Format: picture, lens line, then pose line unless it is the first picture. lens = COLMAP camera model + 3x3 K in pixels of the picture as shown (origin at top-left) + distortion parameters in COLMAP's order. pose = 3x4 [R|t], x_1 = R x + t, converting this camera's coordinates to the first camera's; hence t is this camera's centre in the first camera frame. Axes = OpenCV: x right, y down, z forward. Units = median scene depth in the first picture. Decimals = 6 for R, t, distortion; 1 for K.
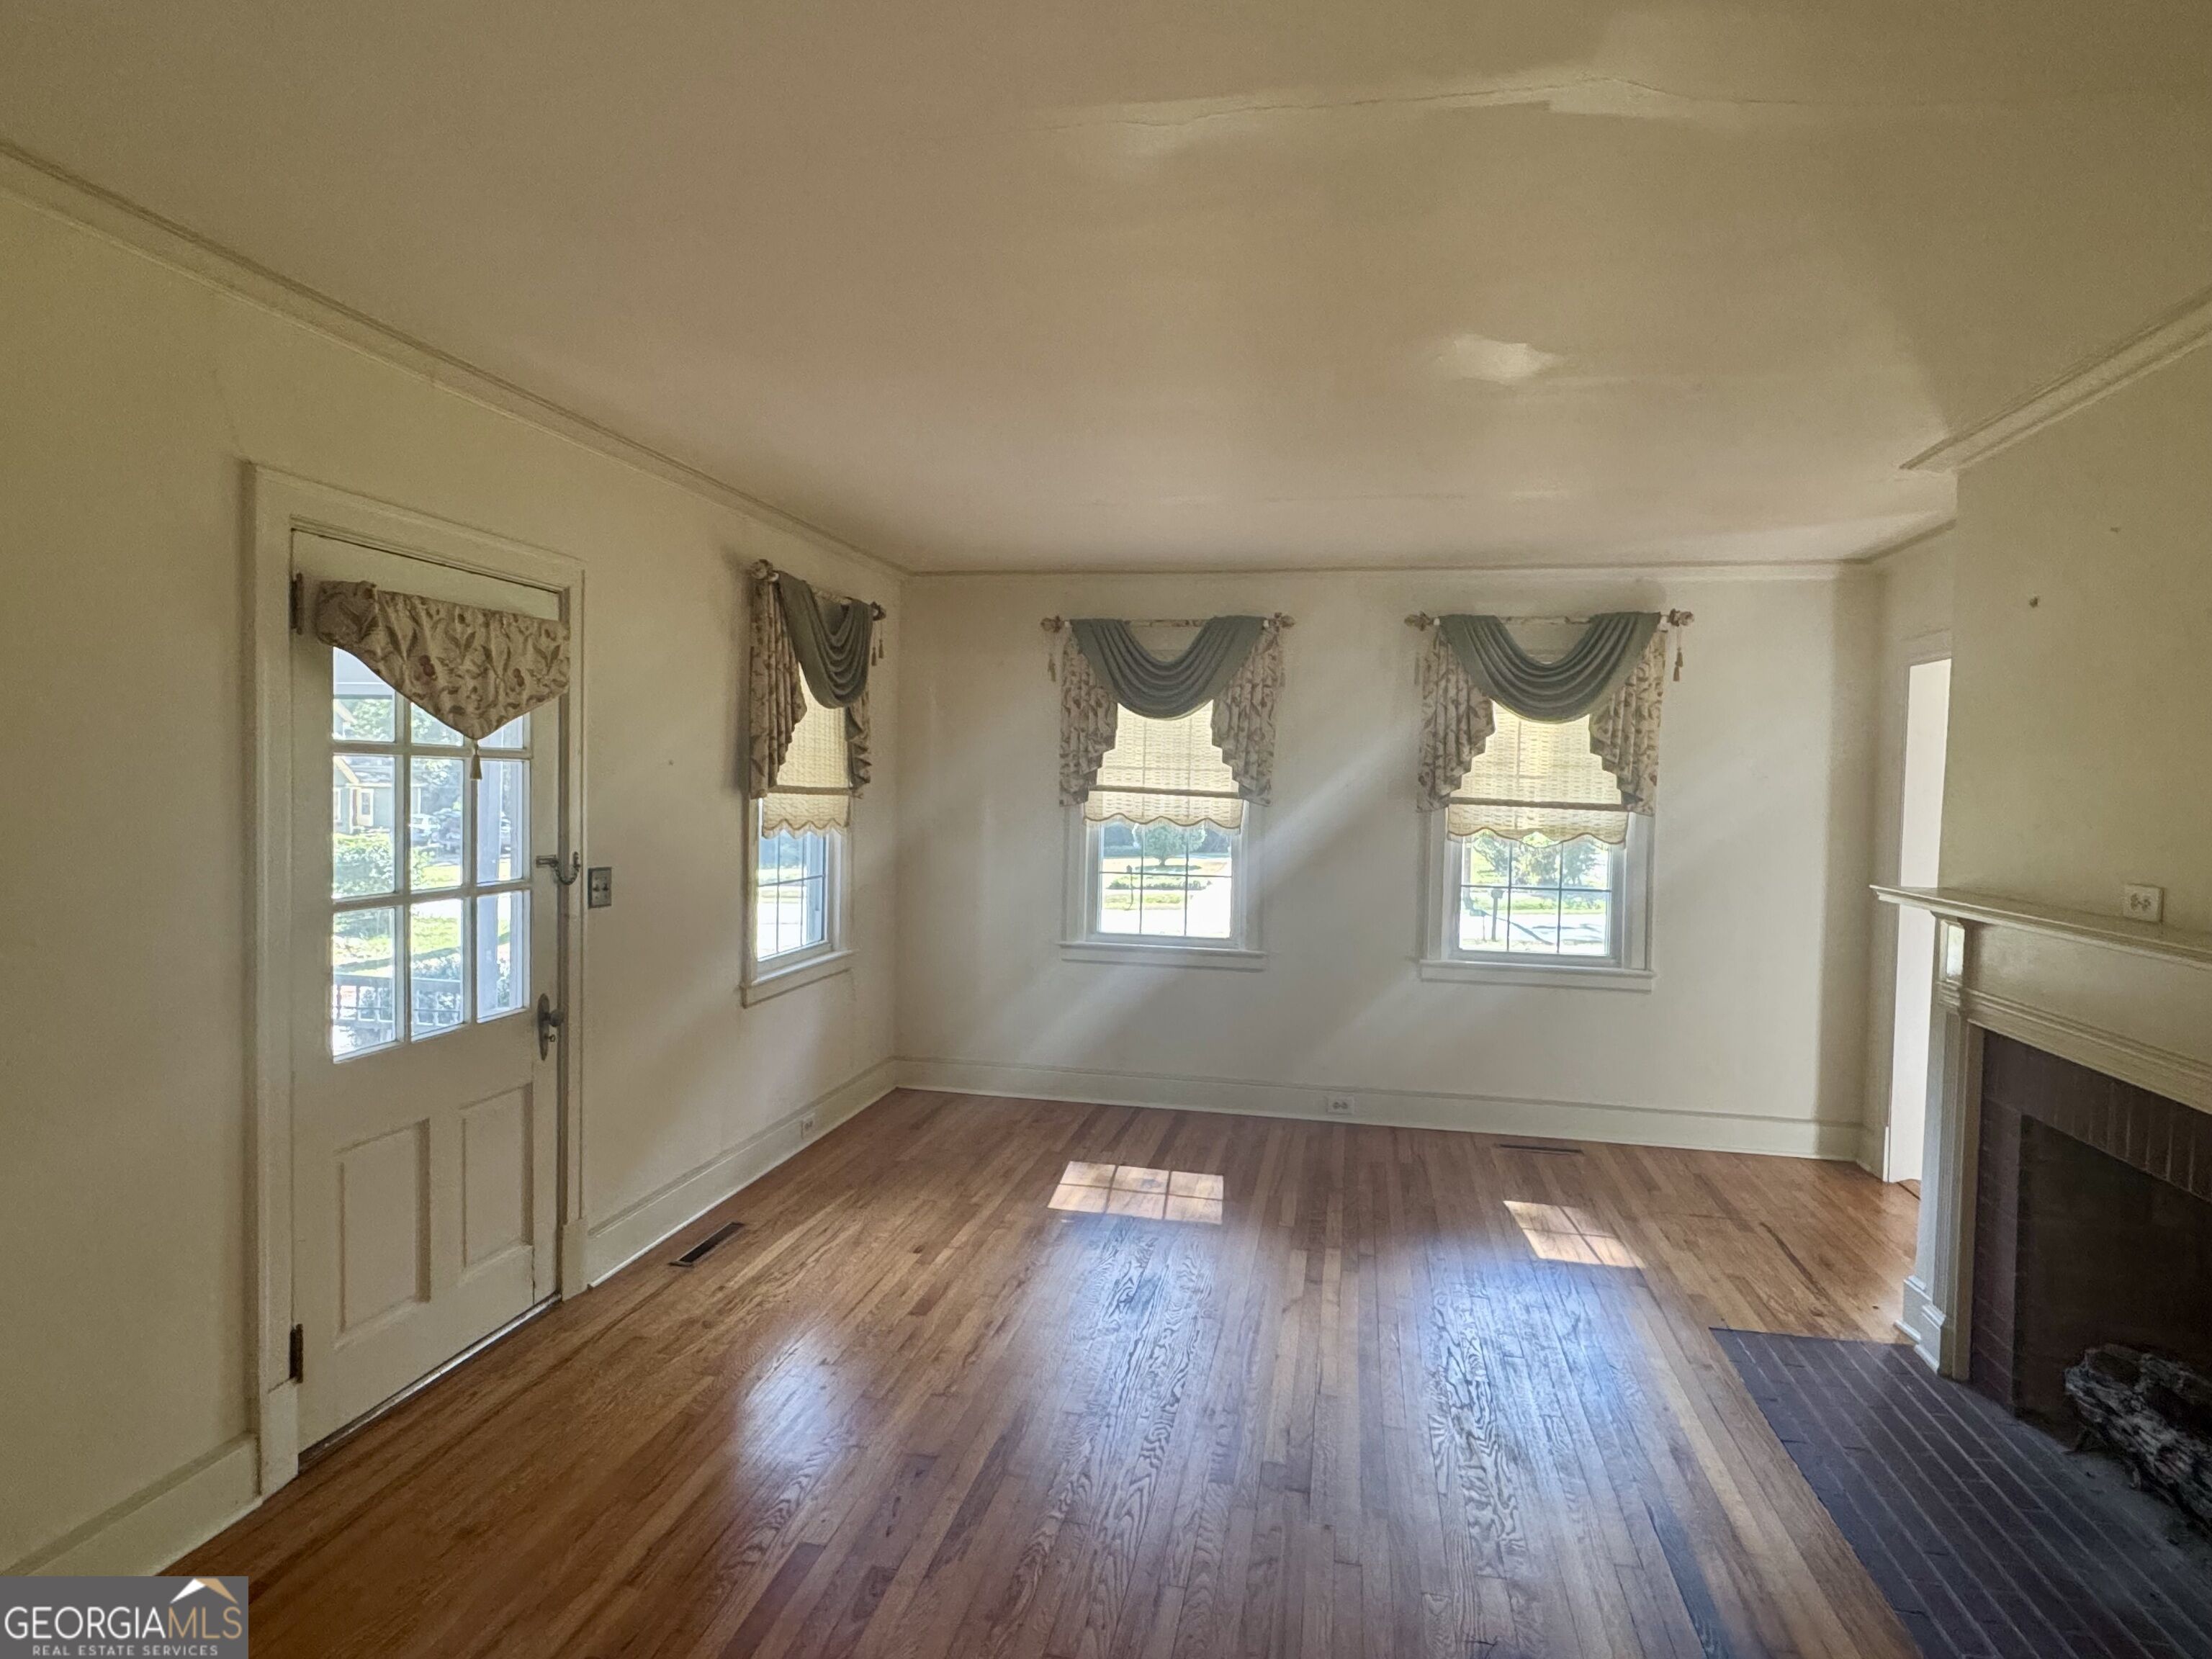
lens RADIAL K [[1196.6, 0, 1101.1], [0, 1196.6, 827.9], [0, 0, 1]] dist [-0.001353, -0.000057]
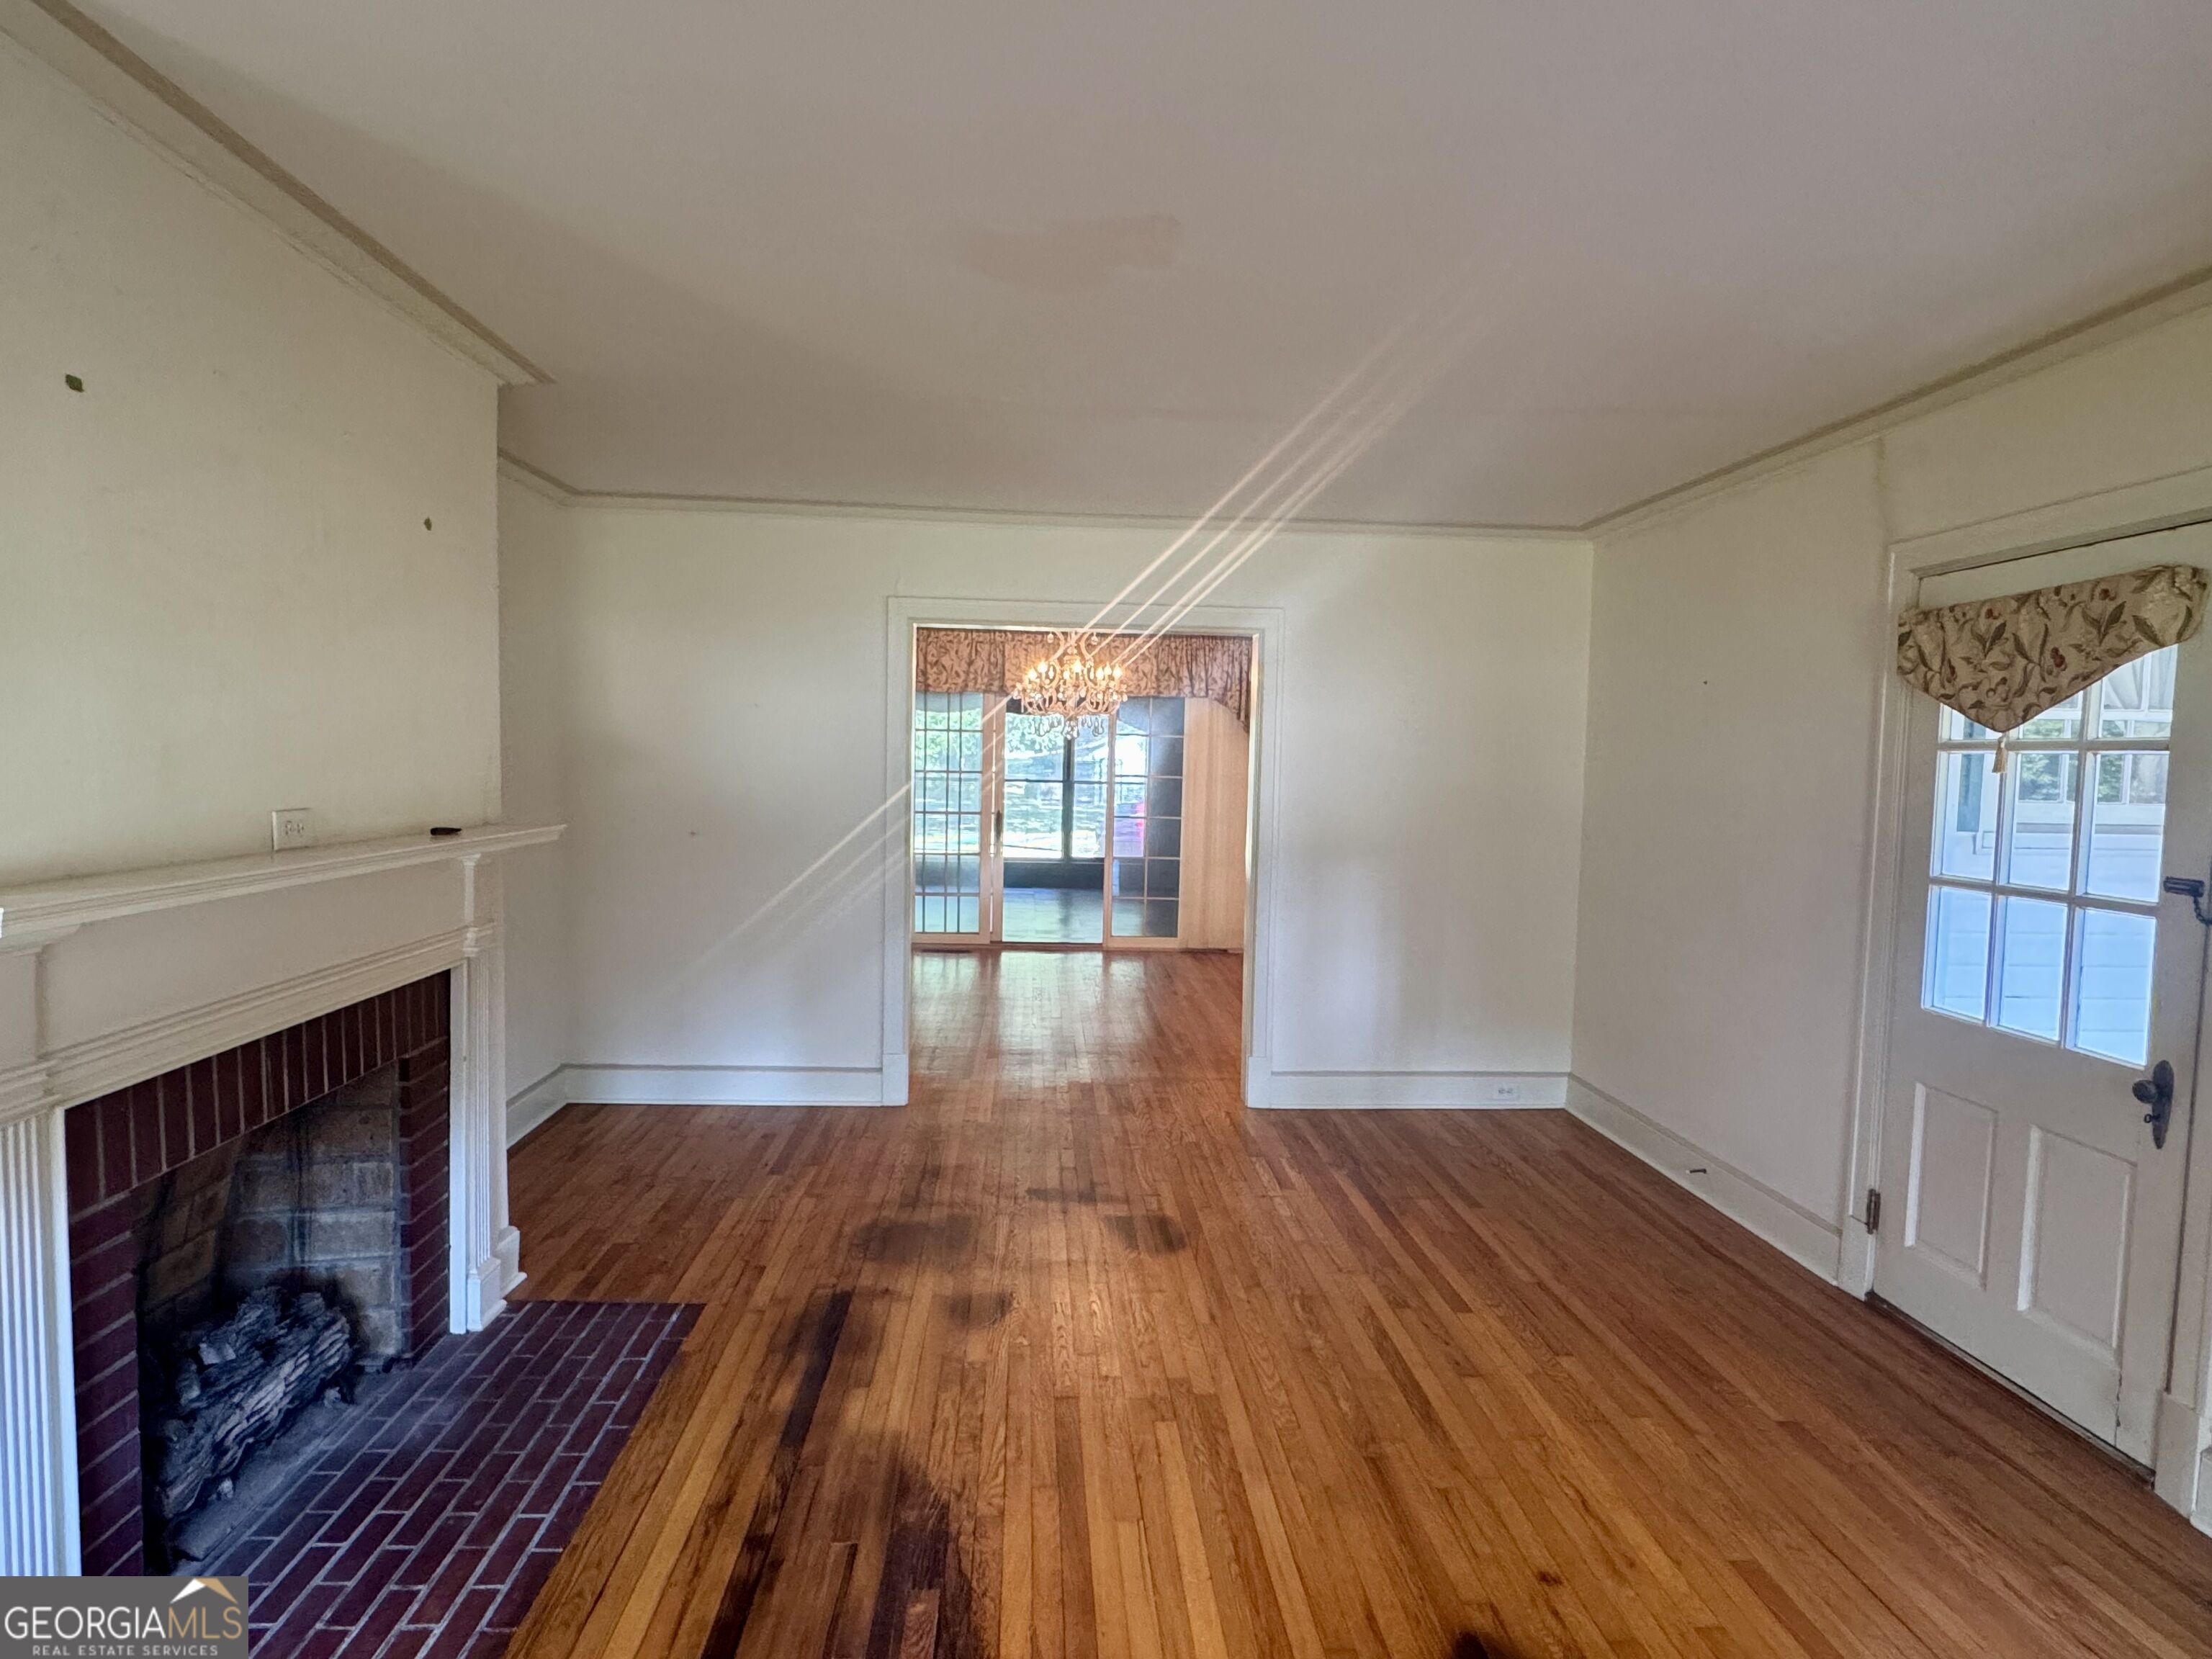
lens RADIAL K [[1196.6, 0, 1101.1], [0, 1196.6, 827.9], [0, 0, 1]] dist [-0.001353, -0.000057]
pose [[-0.964746, -0.026767, -0.261817, 0.420872], [-0.052217, 0.994505, 0.090737, -0.044695], [0.257950, 0.101209, -0.960843, 1.690649]]
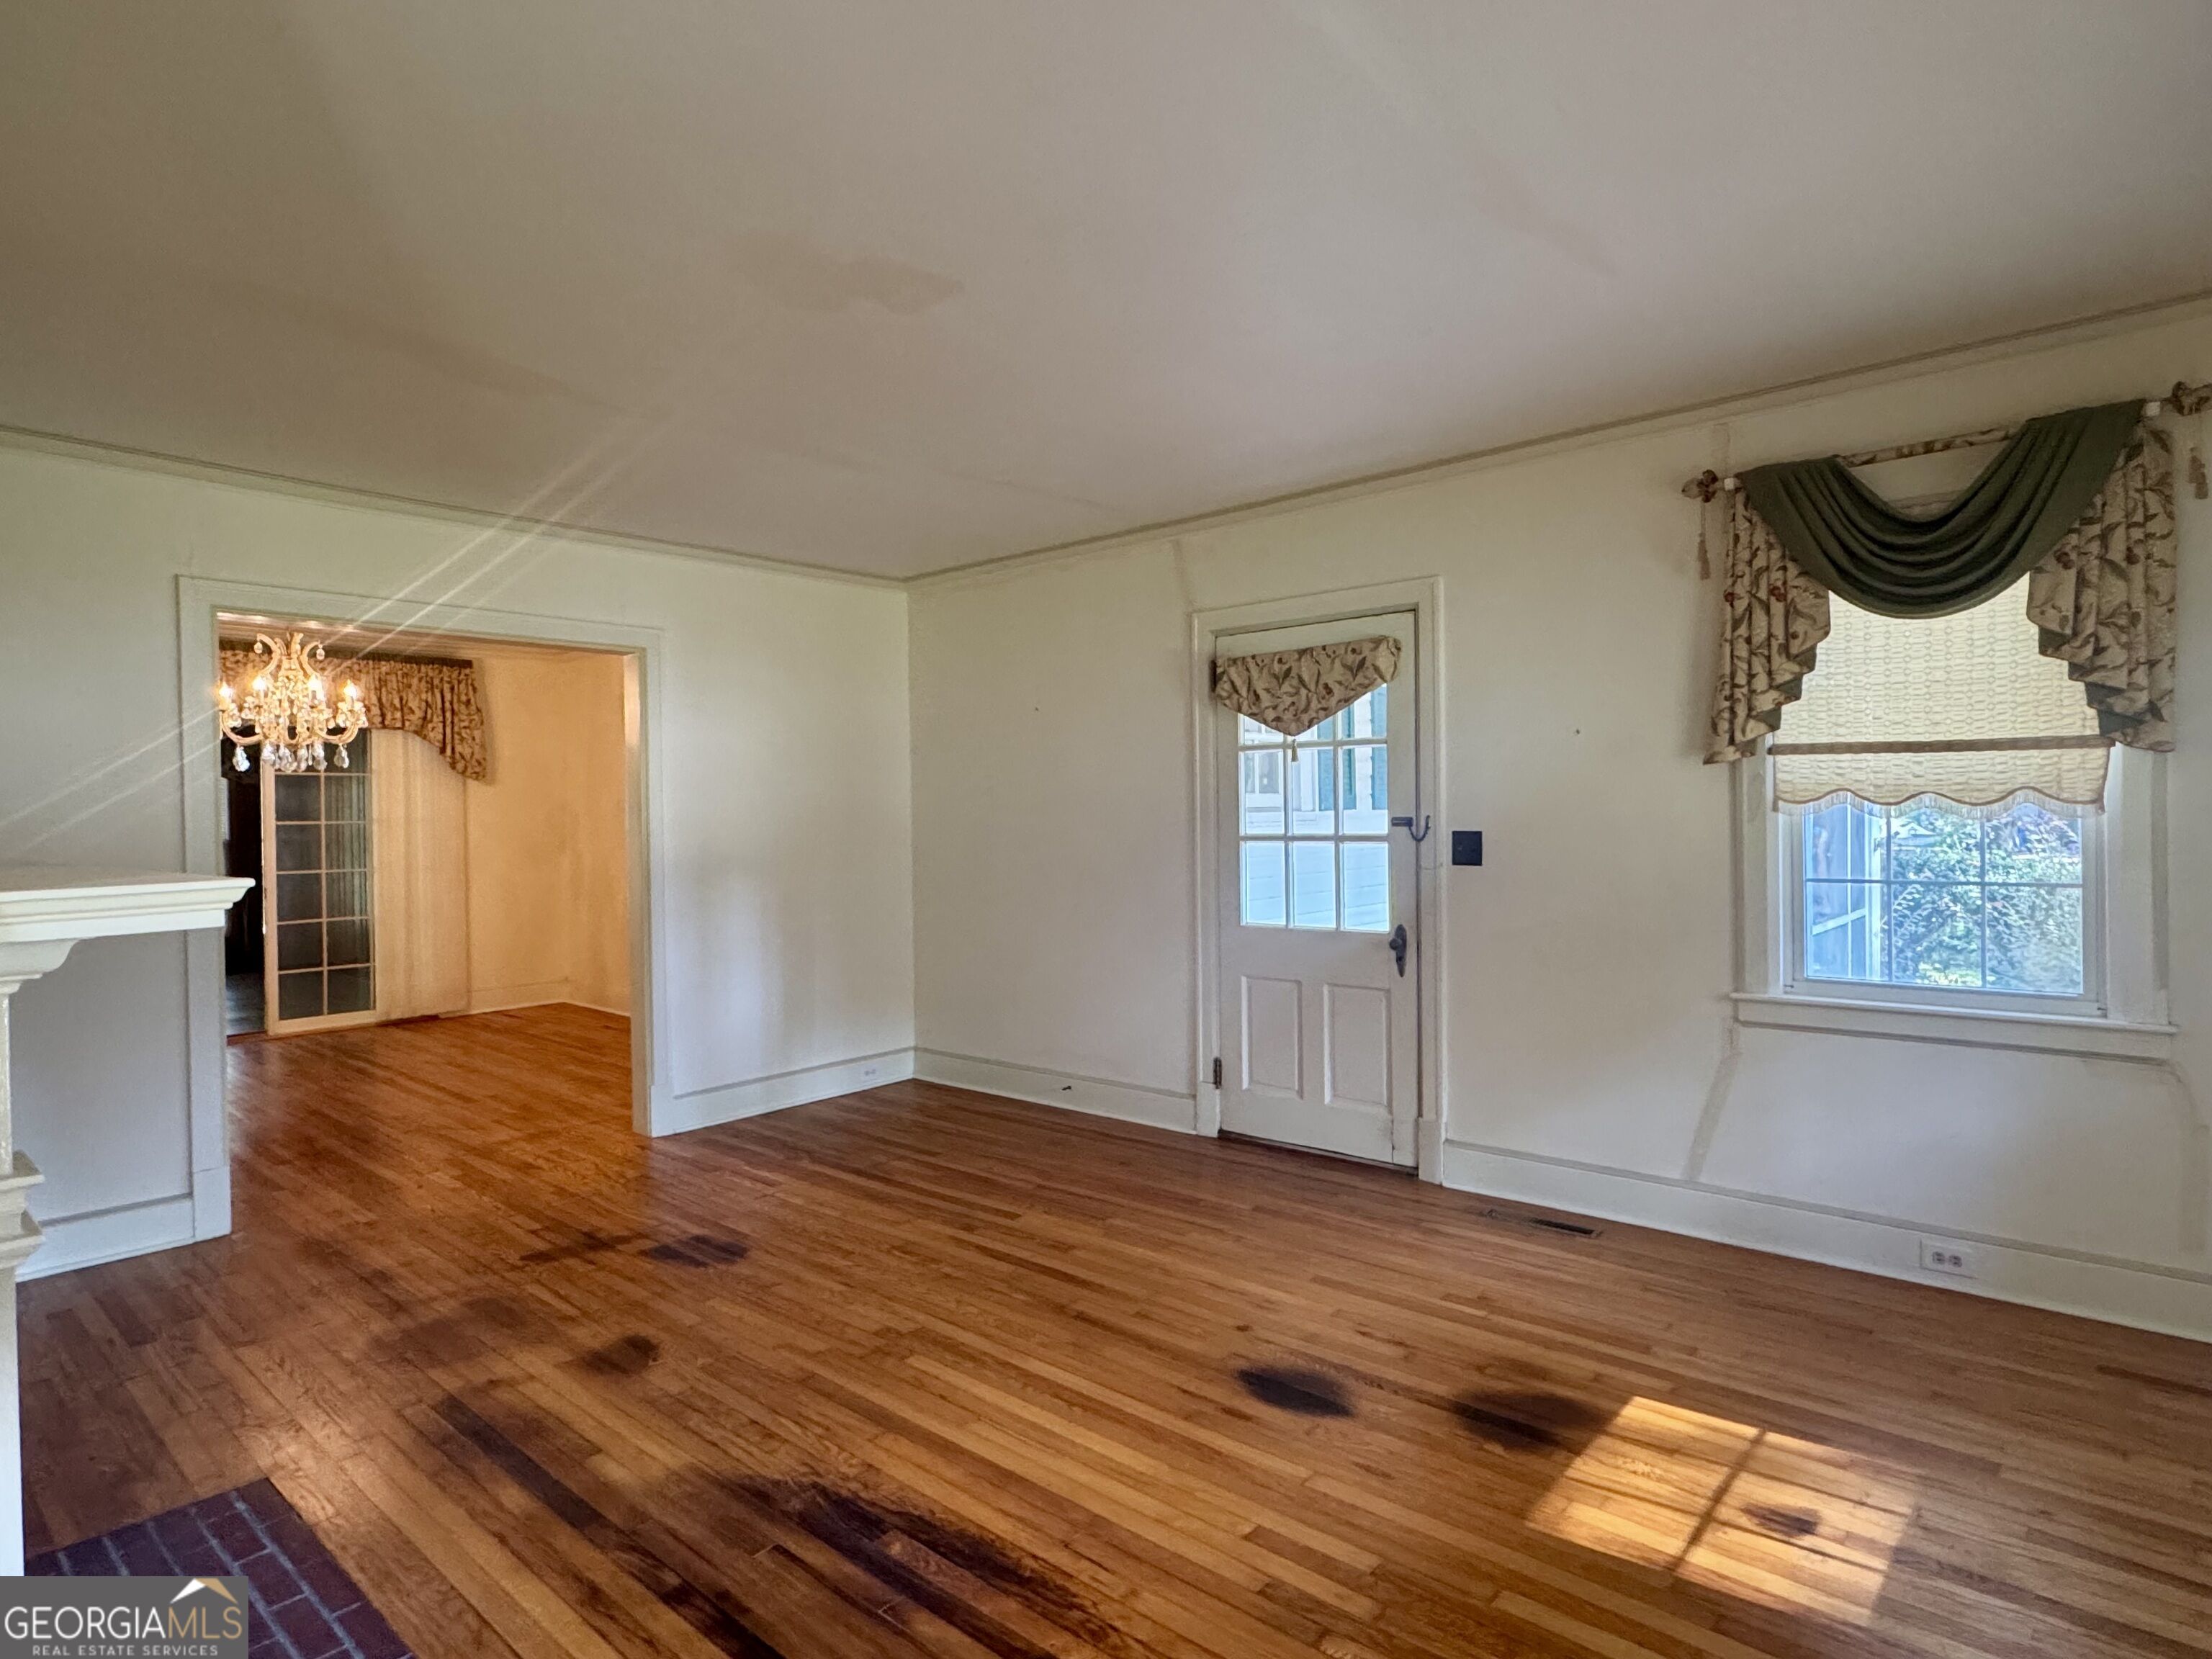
lens RADIAL K [[1196.6, 0, 1101.1], [0, 1196.6, 827.9], [0, 0, 1]] dist [-0.001353, -0.000057]
pose [[-0.497901, -0.001022, -0.867233, 0.892611], [-0.026189, 0.999561, 0.013857, 0.027643], [0.866838, 0.029611, -0.497709, 1.494812]]
